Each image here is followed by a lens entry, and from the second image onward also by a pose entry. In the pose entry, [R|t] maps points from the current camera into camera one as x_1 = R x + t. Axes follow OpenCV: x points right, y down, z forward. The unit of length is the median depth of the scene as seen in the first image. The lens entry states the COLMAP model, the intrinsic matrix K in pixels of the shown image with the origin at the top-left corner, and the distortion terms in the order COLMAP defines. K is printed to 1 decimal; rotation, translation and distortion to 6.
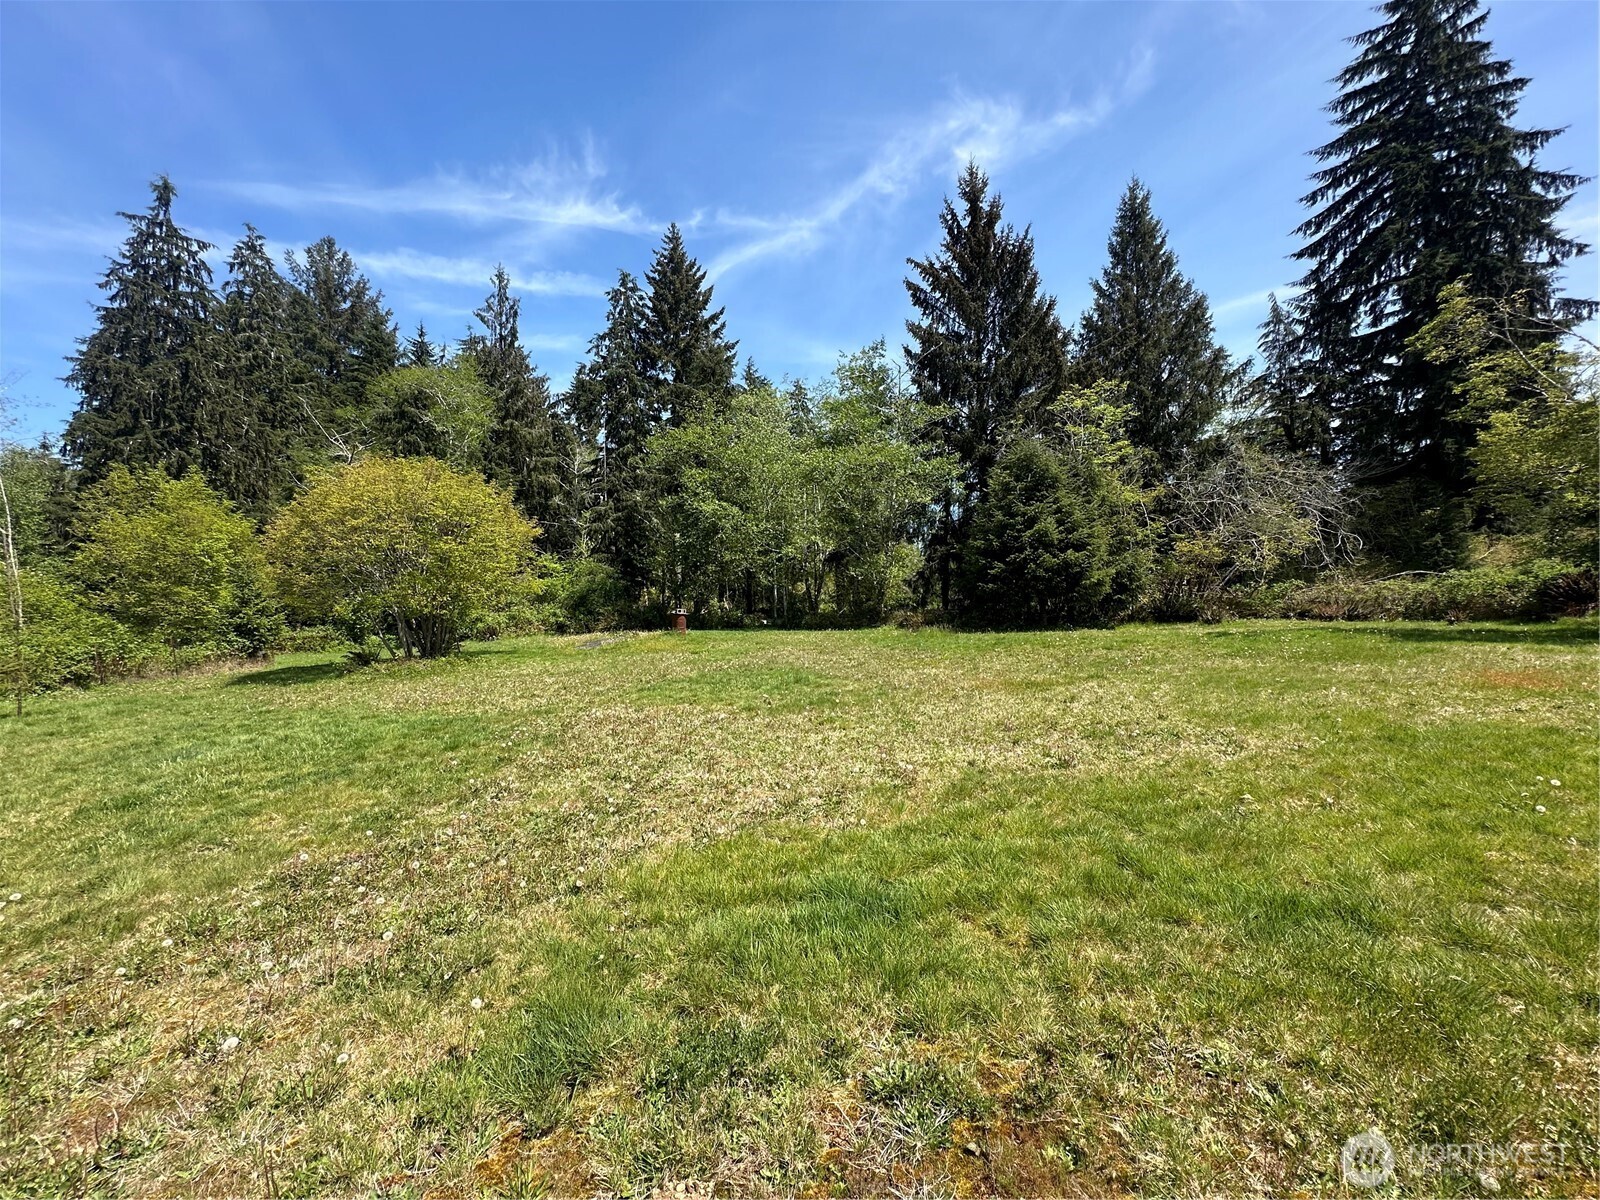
lens RADIAL K [[632.3, 0, 799.7], [0, 632.3, 602.0], [0, 0, 1]] dist [-0.002416, -0.000100]
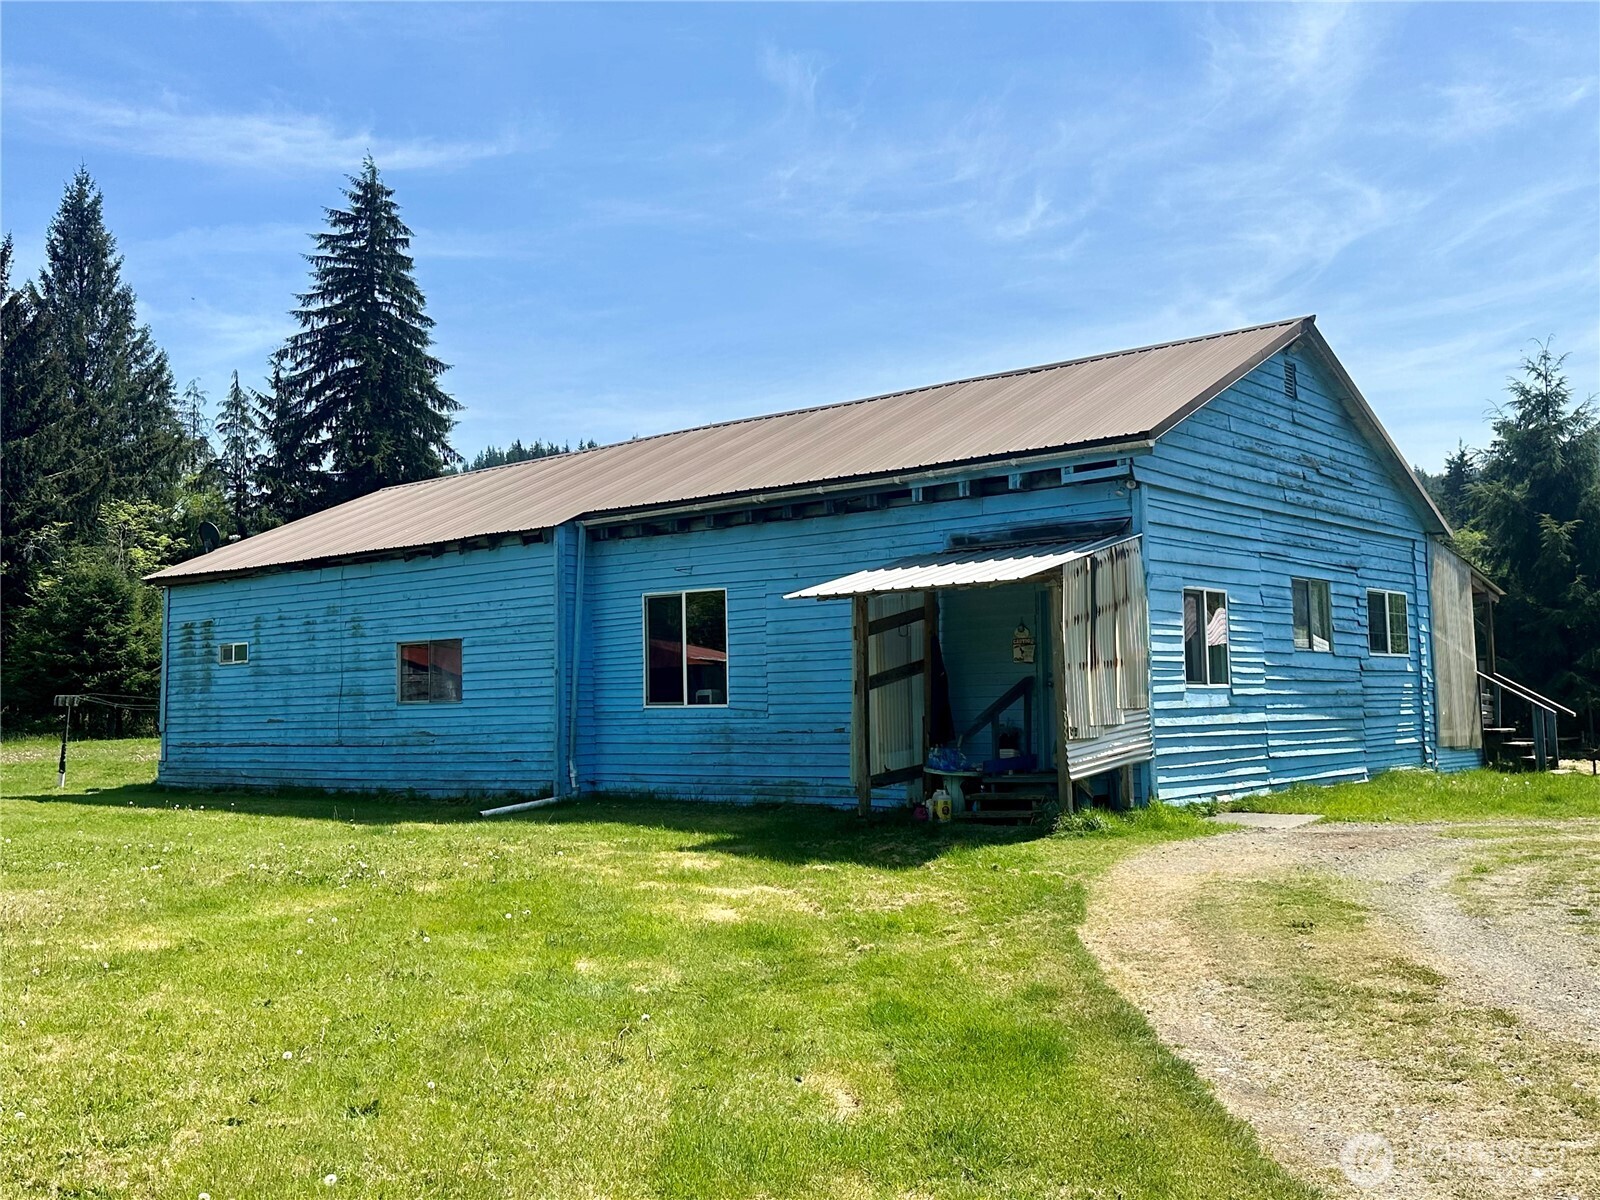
lens RADIAL K [[1500.9, 0, 800.0], [0, 1500.9, 600.0], [0, 0, 1]] dist [0.161917, -0.320301]
pose [[0.450282, 0.081383, 0.889170, -0.992208], [0.004290, 0.995629, -0.093299, 0.036870], [-0.892876, 0.045825, 0.447965, -0.839990]]
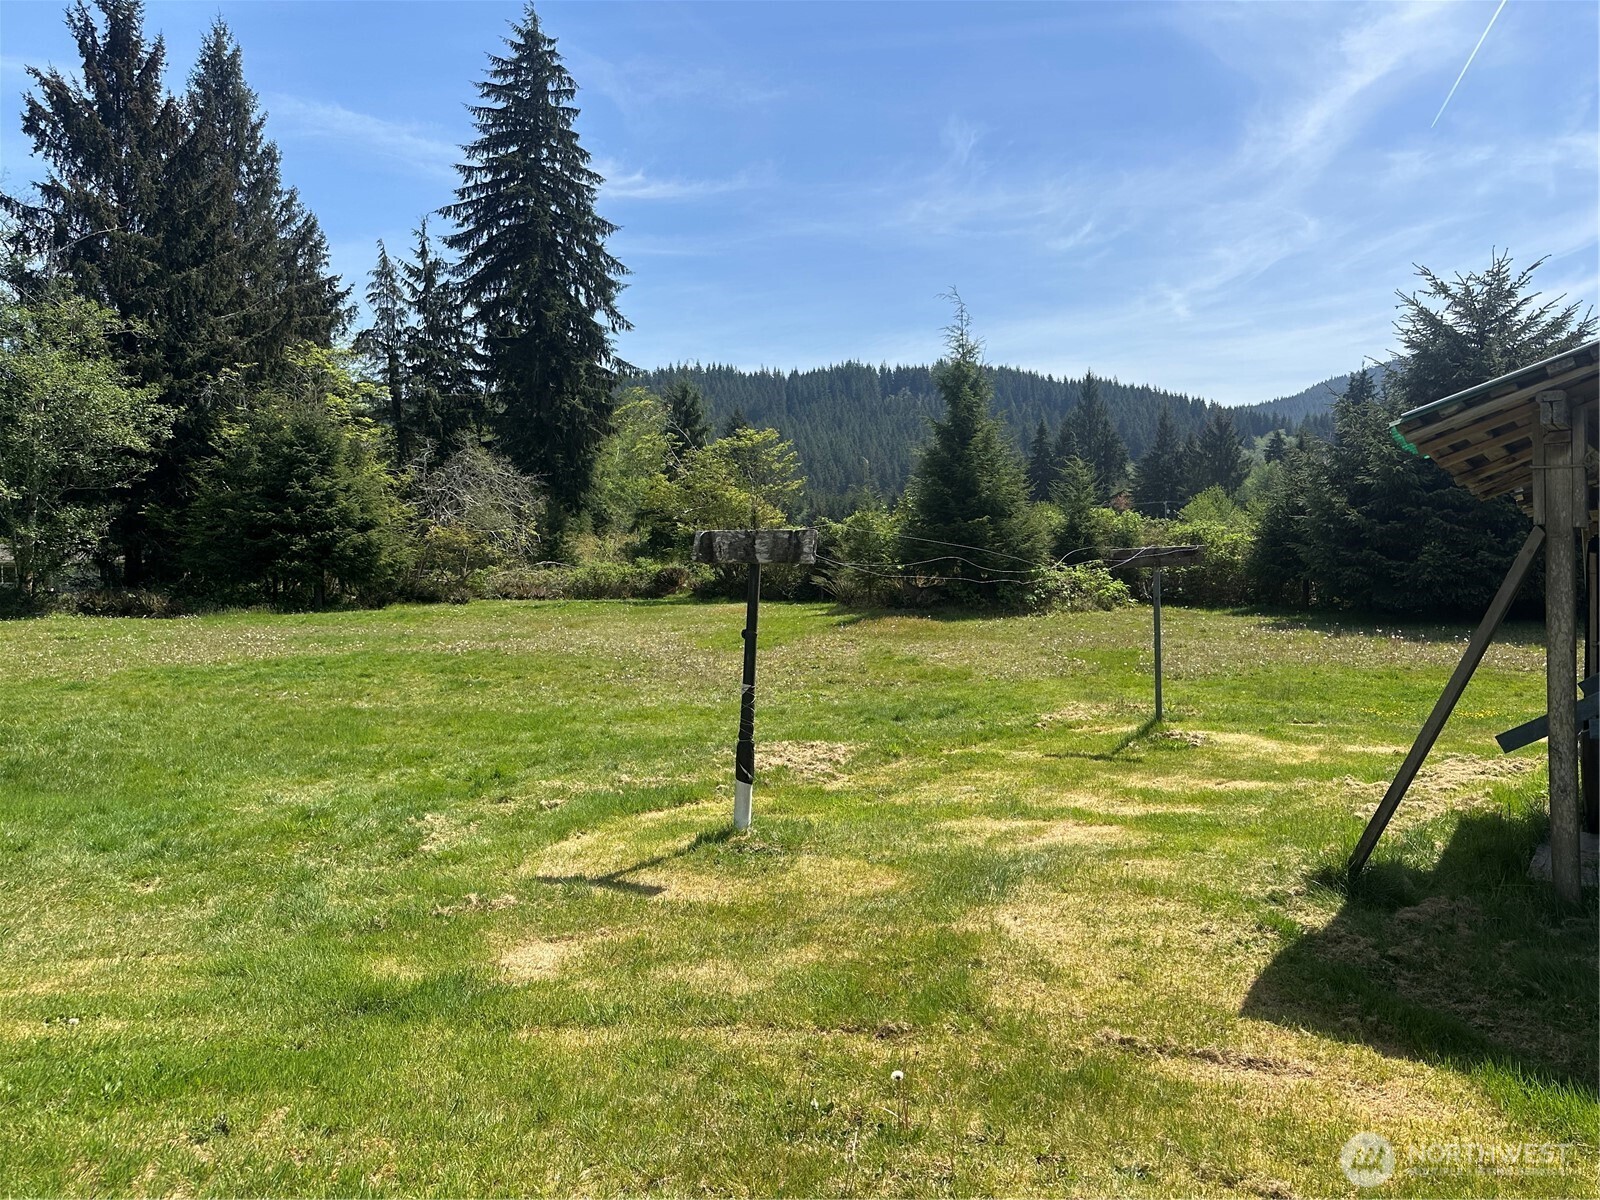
lens RADIAL K [[1120.3, 0, 800.0], [0, 1120.3, 600.0], [0, 0, 1]] dist [0.086316, -0.098261]
pose [[0.398148, 0.000673, 0.917321, -0.617717], [0.003612, 0.999991, -0.002301, 0.022453], [-0.917314, 0.004230, 0.398142, -0.220117]]
